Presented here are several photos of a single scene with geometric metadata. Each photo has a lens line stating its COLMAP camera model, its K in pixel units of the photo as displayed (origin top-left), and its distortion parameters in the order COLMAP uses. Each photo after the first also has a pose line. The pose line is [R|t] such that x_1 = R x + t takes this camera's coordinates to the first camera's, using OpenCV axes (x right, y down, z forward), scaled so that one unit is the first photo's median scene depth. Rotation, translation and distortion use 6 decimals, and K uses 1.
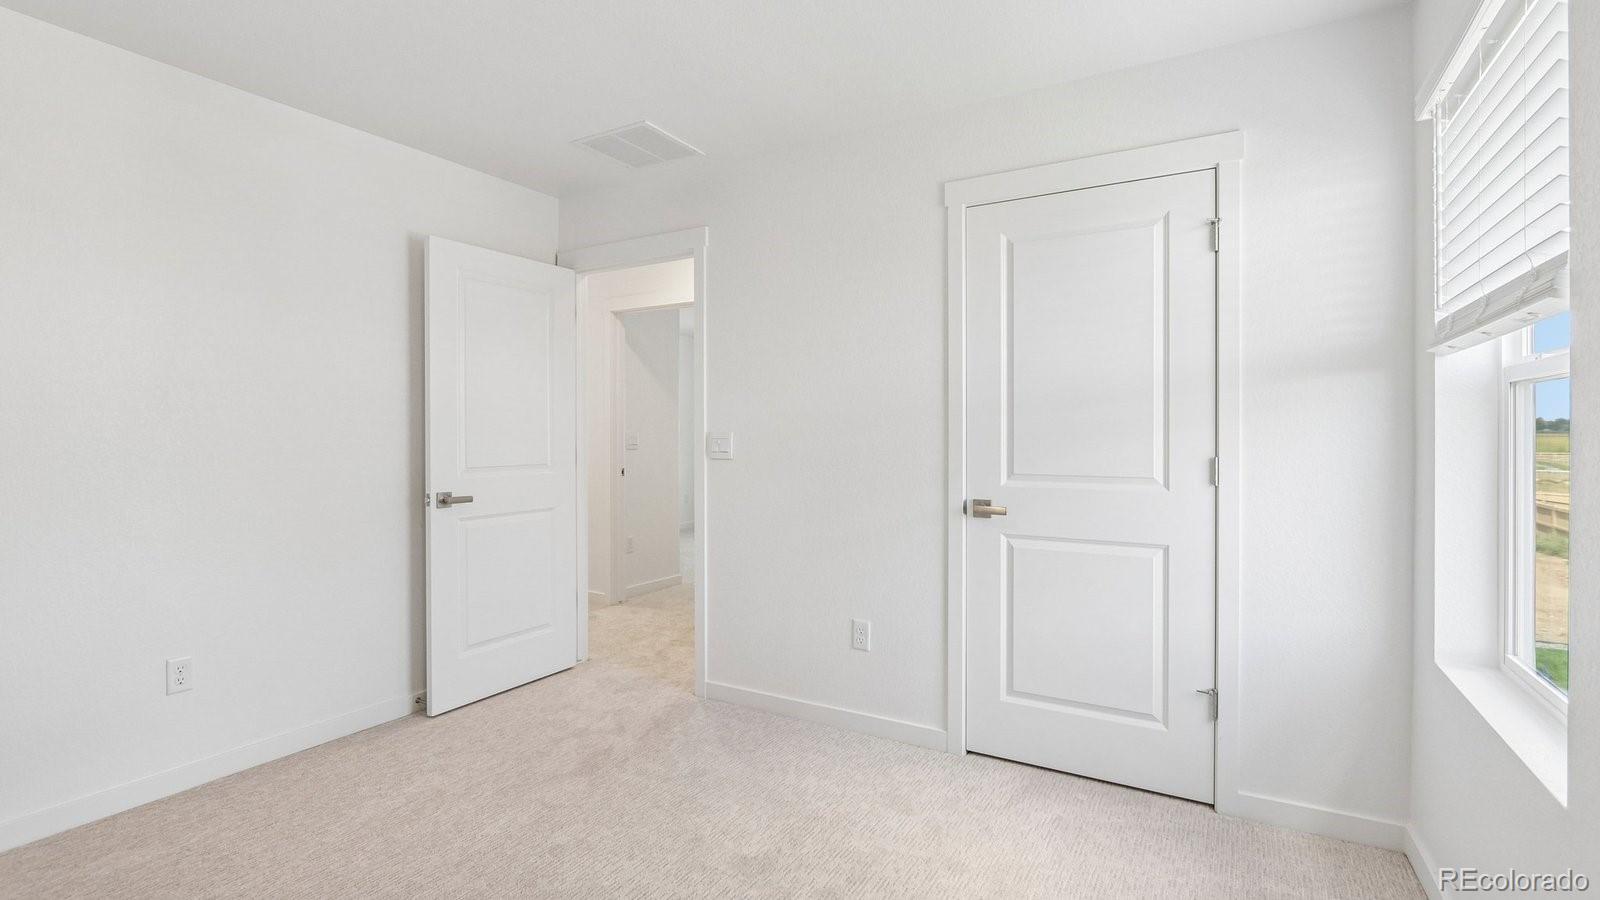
lens RADIAL K [[739.4, 0, 785.9], [0, 739.4, 437.2], [0, 0, 1]] dist [-0.016696, 0.000277]
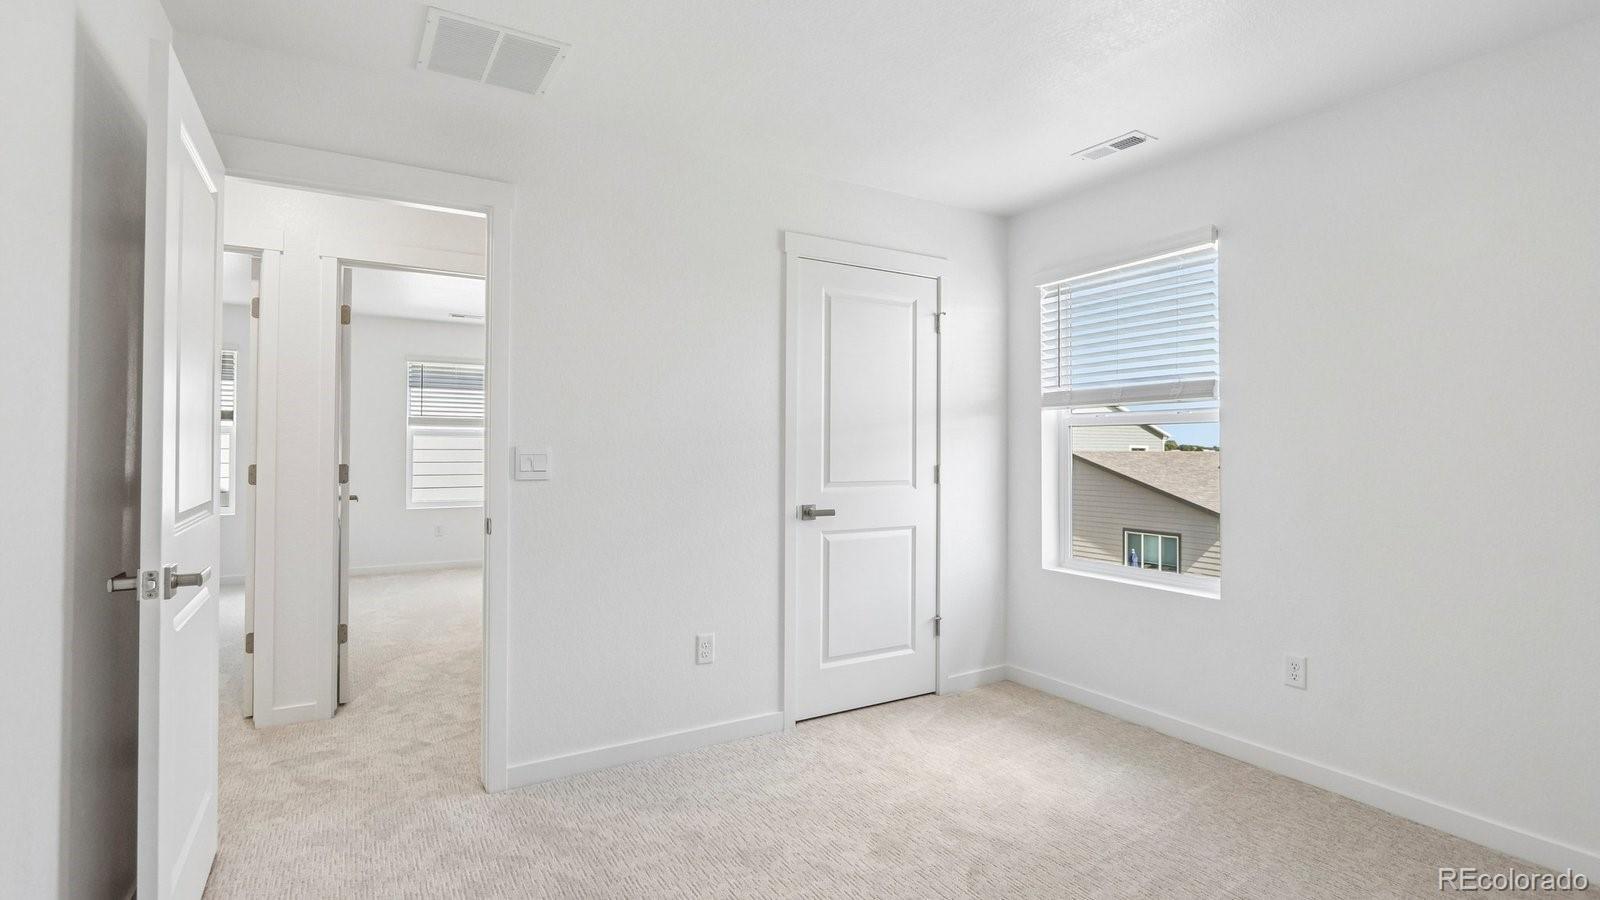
lens RADIAL K [[739.4, 0, 785.9], [0, 739.4, 437.2], [0, 0, 1]] dist [-0.016696, 0.000277]
pose [[0.476921, 0.015327, 0.878813, -0.821488], [-0.001633, 0.999862, -0.016551, -0.005030], [-0.878945, 0.006458, 0.476880, 0.470589]]
